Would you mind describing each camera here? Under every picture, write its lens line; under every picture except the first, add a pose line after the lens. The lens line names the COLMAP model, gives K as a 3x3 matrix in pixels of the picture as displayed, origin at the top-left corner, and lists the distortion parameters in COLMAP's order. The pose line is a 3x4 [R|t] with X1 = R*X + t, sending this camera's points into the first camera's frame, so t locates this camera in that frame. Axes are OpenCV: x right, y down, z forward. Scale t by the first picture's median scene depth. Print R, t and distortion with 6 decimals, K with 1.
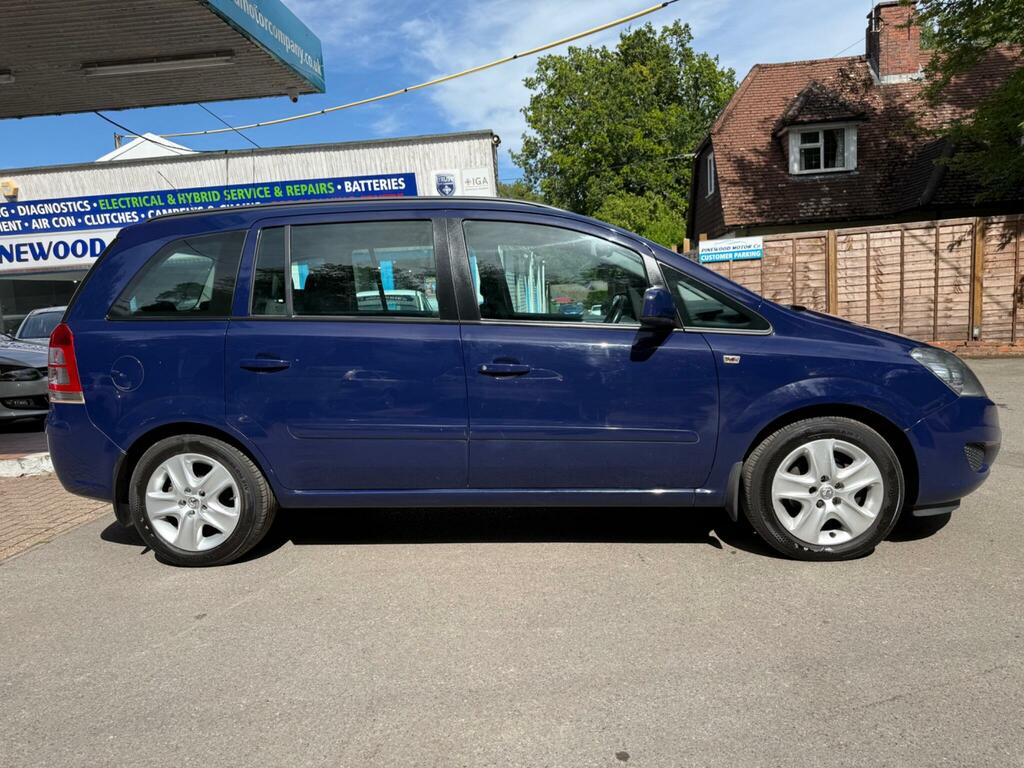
lens RADIAL K [[723.3, 0, 513.0], [0, 723.3, 387.7], [0, 0, 1]] dist [0.039421, -0.050181]
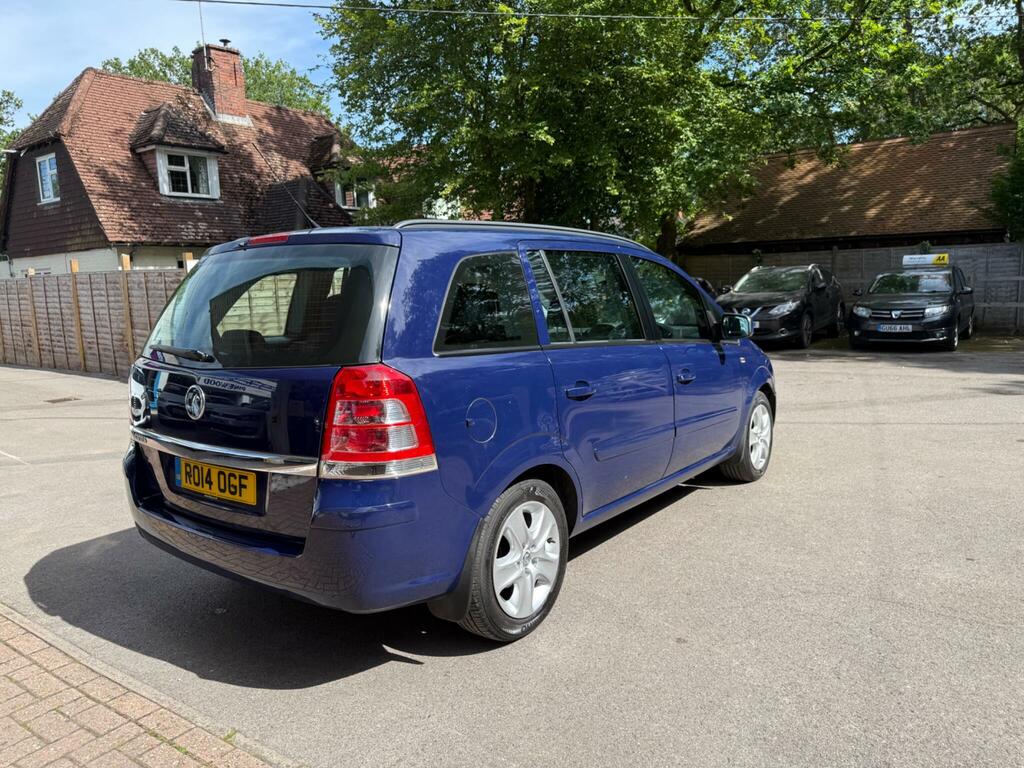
lens RADIAL K [[723.3, 0, 513.0], [0, 723.3, 387.7], [0, 0, 1]] dist [0.039421, -0.050181]
pose [[0.529994, -0.086010, 0.843628, -0.293882], [0.111252, 0.993297, 0.031377, -0.018676], [-0.840672, 0.077226, 0.536010, 0.136631]]
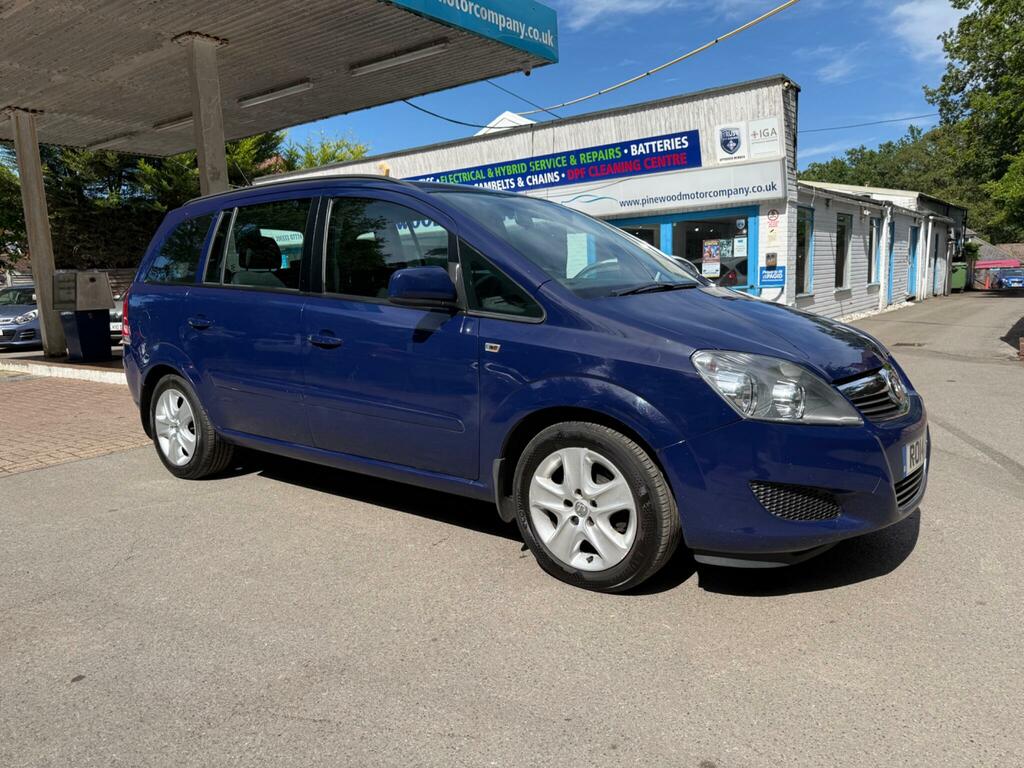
lens RADIAL K [[708.4, 0, 526.4], [0, 708.4, 397.7], [0, 0, 1]] dist [0.078211, -0.122299]
pose [[0.854399, 0.107637, -0.508347, 0.187155], [-0.071361, 0.993346, 0.090392, -0.013998], [0.514694, -0.040955, 0.856395, 0.058837]]
